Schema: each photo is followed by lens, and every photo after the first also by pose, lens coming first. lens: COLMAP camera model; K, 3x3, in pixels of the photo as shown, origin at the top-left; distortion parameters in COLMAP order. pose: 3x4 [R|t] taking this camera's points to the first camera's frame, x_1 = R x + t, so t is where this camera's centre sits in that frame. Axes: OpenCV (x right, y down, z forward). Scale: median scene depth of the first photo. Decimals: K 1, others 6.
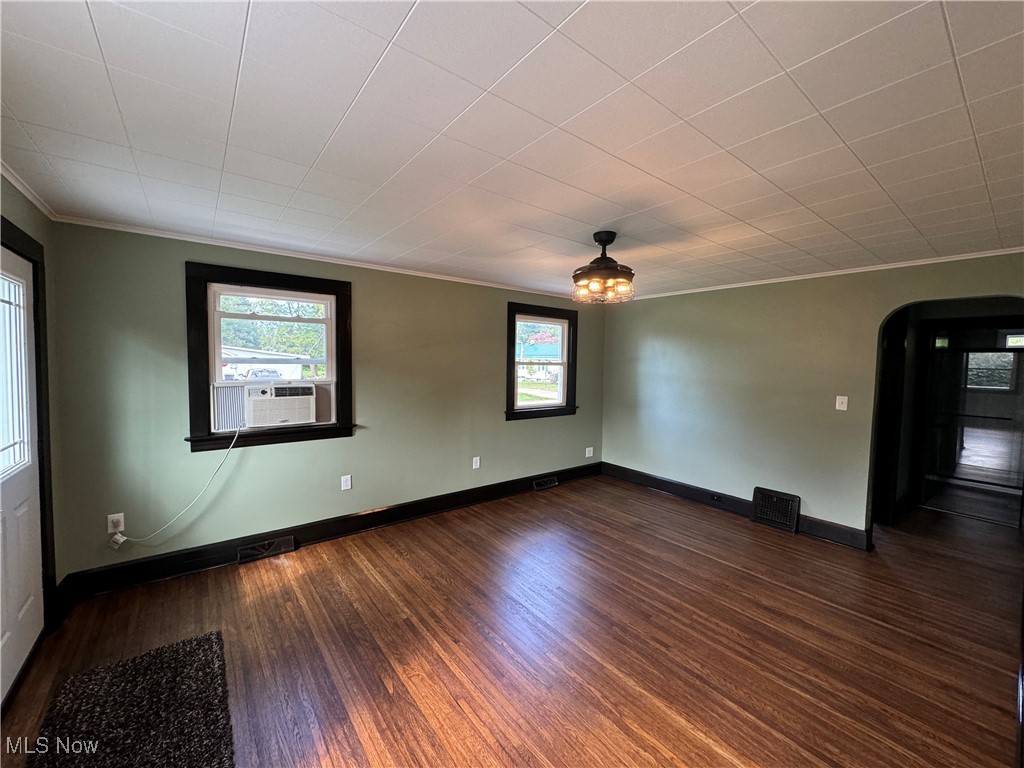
lens RADIAL K [[410.1, 0, 513.3], [0, 410.1, 385.6], [0, 0, 1]] dist [0.002097, 0.000452]
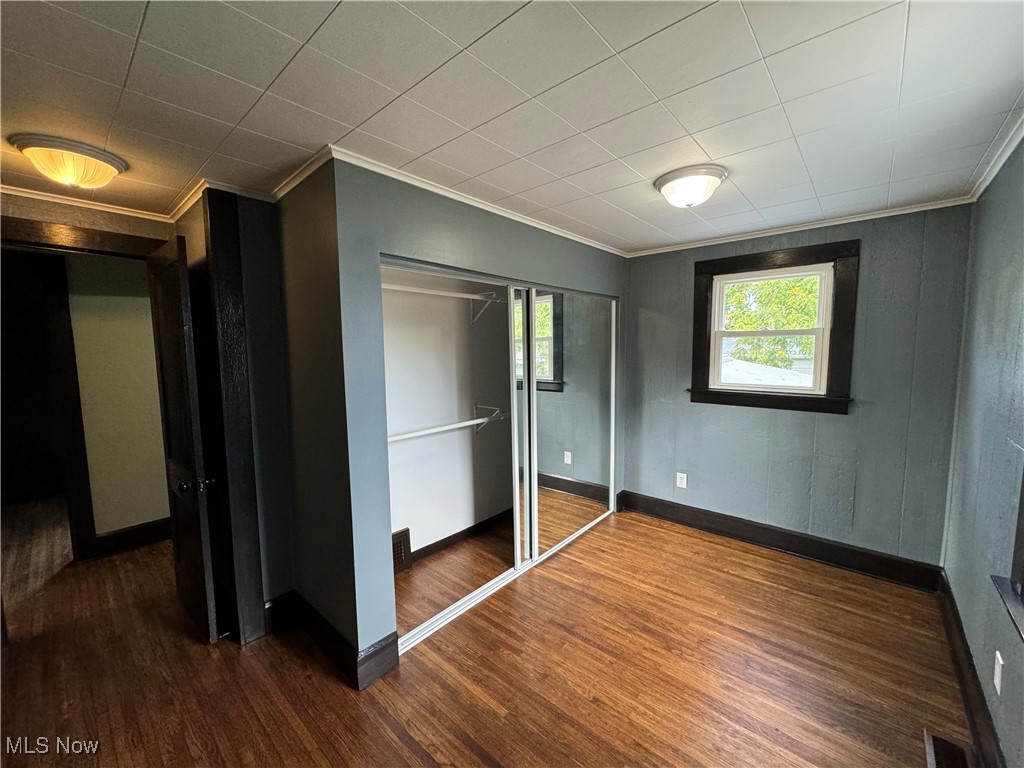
lens RADIAL K [[410.1, 0, 513.3], [0, 410.1, 385.0], [0, 0, 1]] dist [0.002097, 0.000452]
pose [[0.187223, 0.068842, -0.979902, 0.670046], [-0.031922, 0.997441, 0.063975, 0.005479], [0.981799, 0.019303, 0.188941, 0.405816]]
